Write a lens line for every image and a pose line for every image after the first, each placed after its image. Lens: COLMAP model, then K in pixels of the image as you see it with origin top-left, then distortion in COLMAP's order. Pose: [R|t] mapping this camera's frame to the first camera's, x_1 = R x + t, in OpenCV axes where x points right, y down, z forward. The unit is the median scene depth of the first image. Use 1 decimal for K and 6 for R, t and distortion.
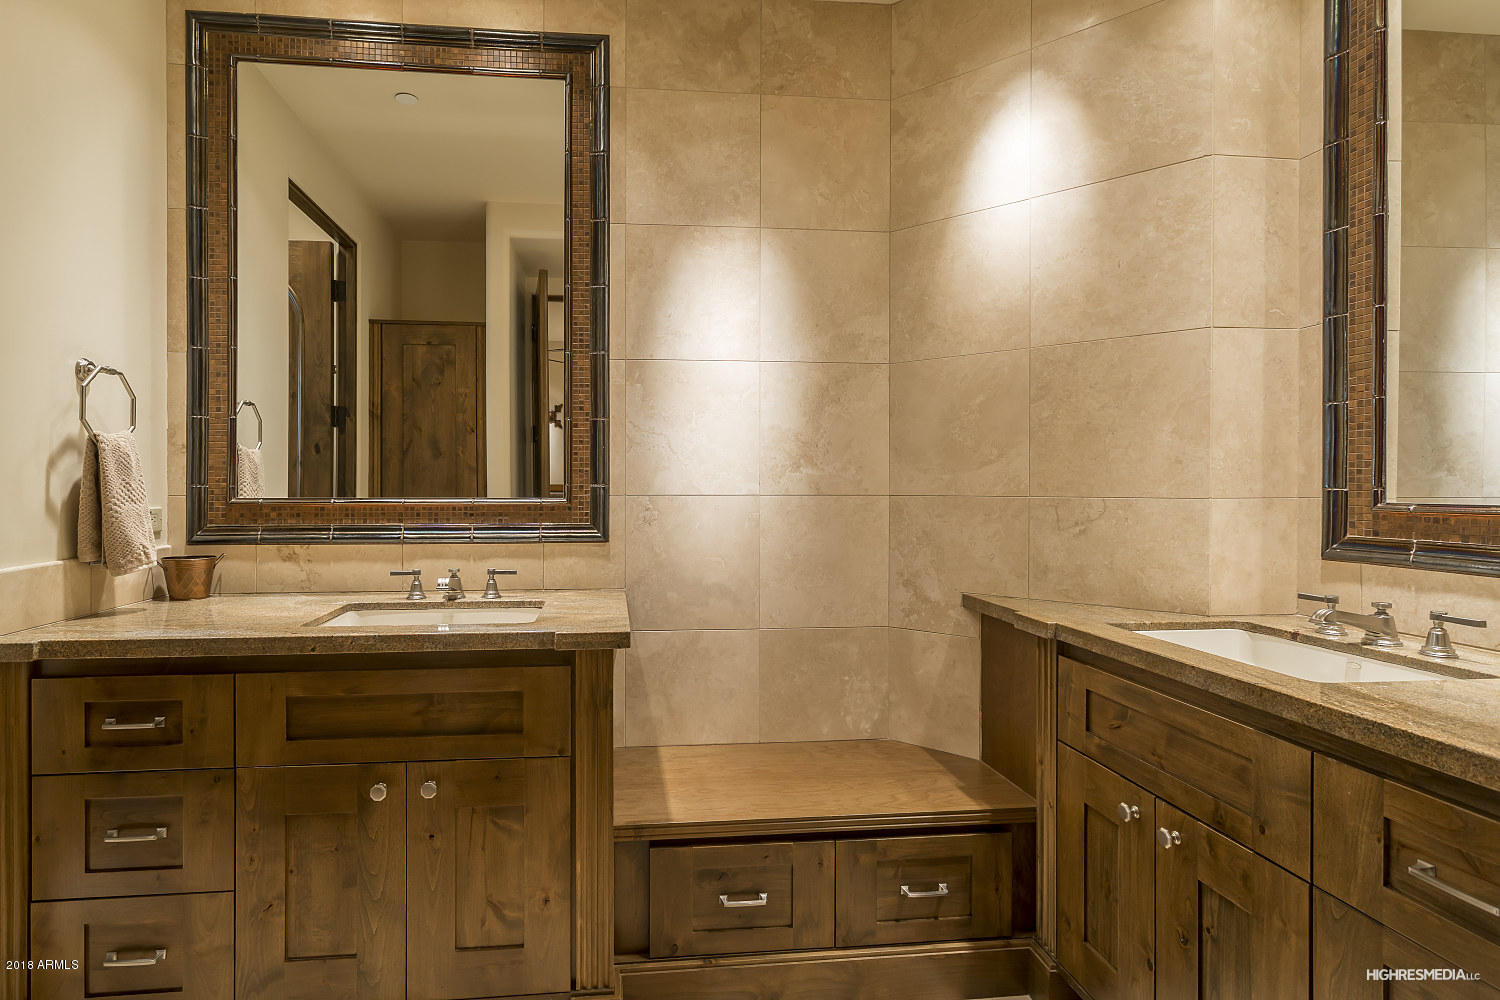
lens RADIAL K [[722.2, 0, 738.4], [0, 722.2, 497.6], [0, 0, 1]] dist [0.002629, 0.001105]
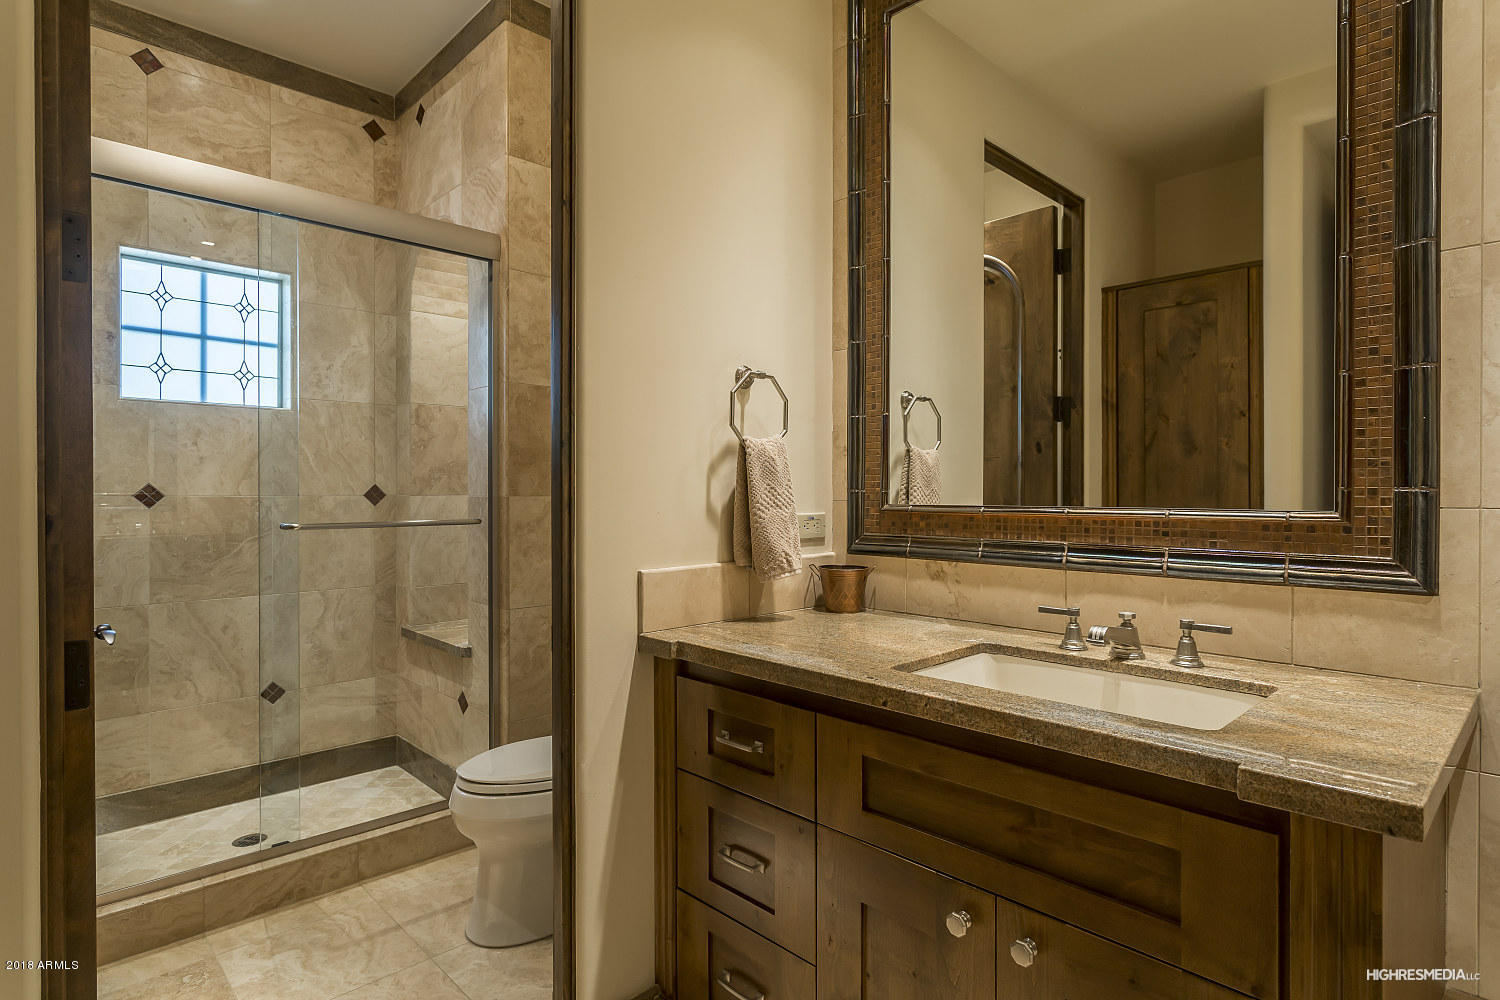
lens RADIAL K [[794.8, 0, 751.7], [0, 794.8, 496.0], [0, 0, 1]] dist [-0.001794, 0.001179]
pose [[0.564785, 0.004421, -0.825226, 0.020968], [-0.012222, 0.999921, -0.003007, -0.004688], [0.825148, 0.011784, 0.564794, 0.301647]]
